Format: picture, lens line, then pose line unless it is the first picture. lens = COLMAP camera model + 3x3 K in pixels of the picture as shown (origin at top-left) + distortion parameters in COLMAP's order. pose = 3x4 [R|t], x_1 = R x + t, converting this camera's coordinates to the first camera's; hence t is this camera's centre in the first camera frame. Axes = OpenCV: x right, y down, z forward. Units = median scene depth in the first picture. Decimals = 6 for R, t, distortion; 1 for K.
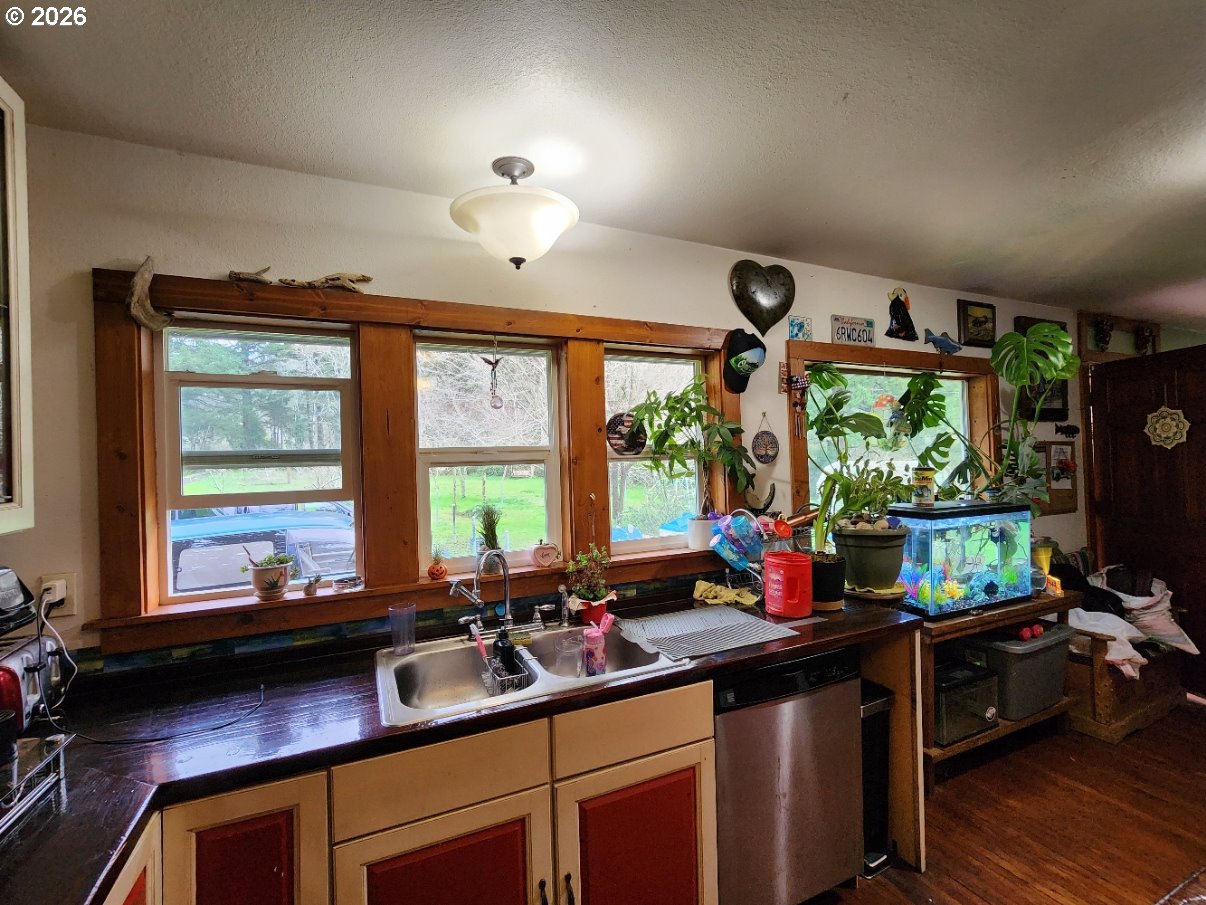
lens RADIAL K [[545.9, 0, 588.4], [0, 545.9, 457.8], [0, 0, 1]] dist [-0.000130, -0.000340]
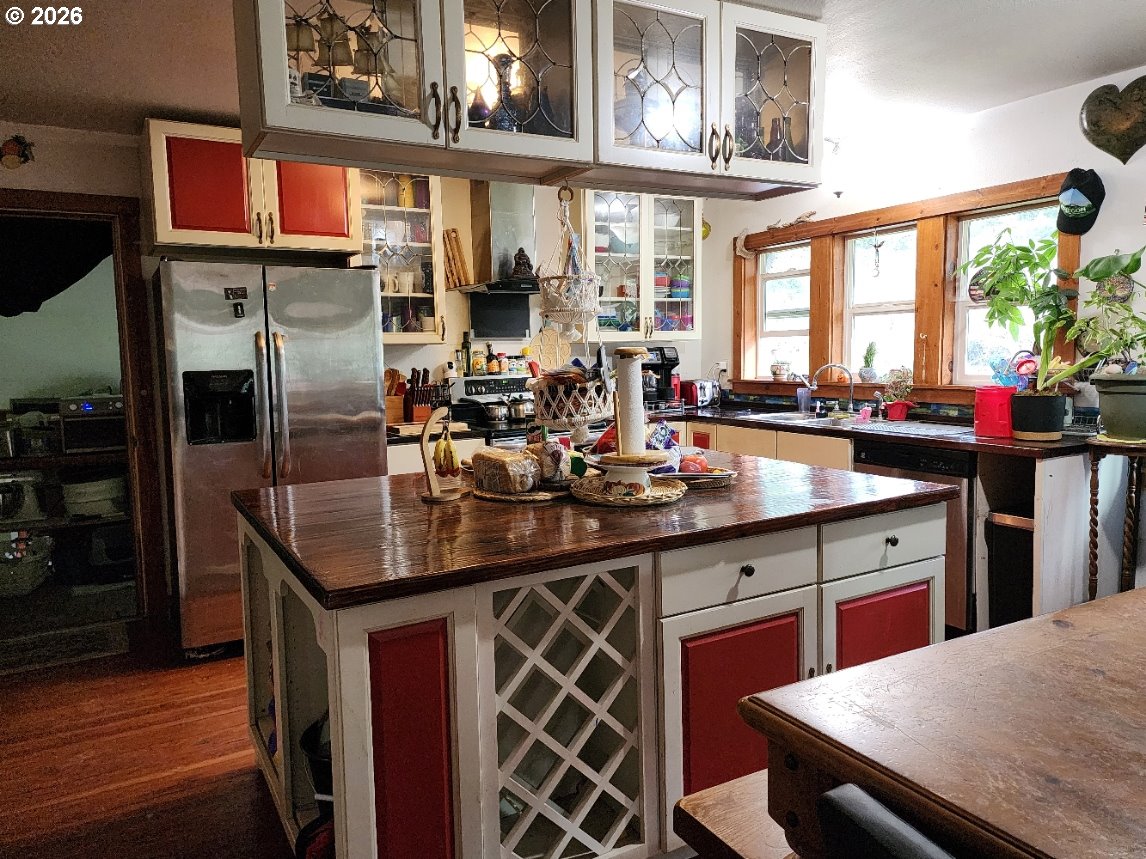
lens RADIAL K [[788.3, 0, 561.6], [0, 788.3, 430.2], [0, 0, 1]] dist [0.061588, -0.026012]
pose [[0.081286, 0.127081, -0.988556, 2.399019], [0.022106, 0.991364, 0.129259, 0.033487], [0.996446, -0.032360, 0.077775, -0.081488]]
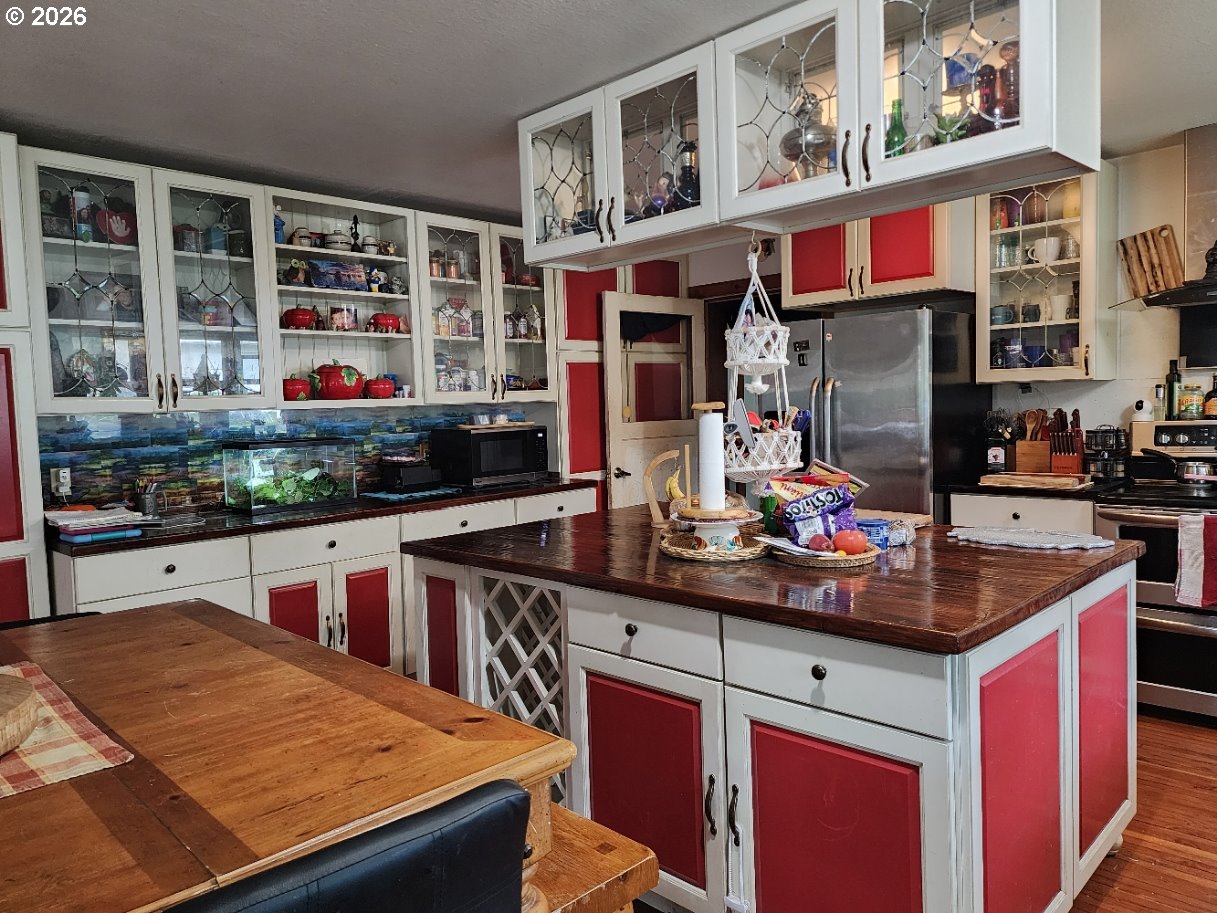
lens RADIAL K [[837.1, 0, 614.0], [0, 837.1, 449.1], [0, 0, 1]] dist [0.061588, -0.026012]
pose [[-0.929335, 0.075166, -0.361506, 1.742528], [0.056151, 0.996443, 0.062838, 0.051386], [0.364944, 0.038098, -0.930250, 1.406865]]
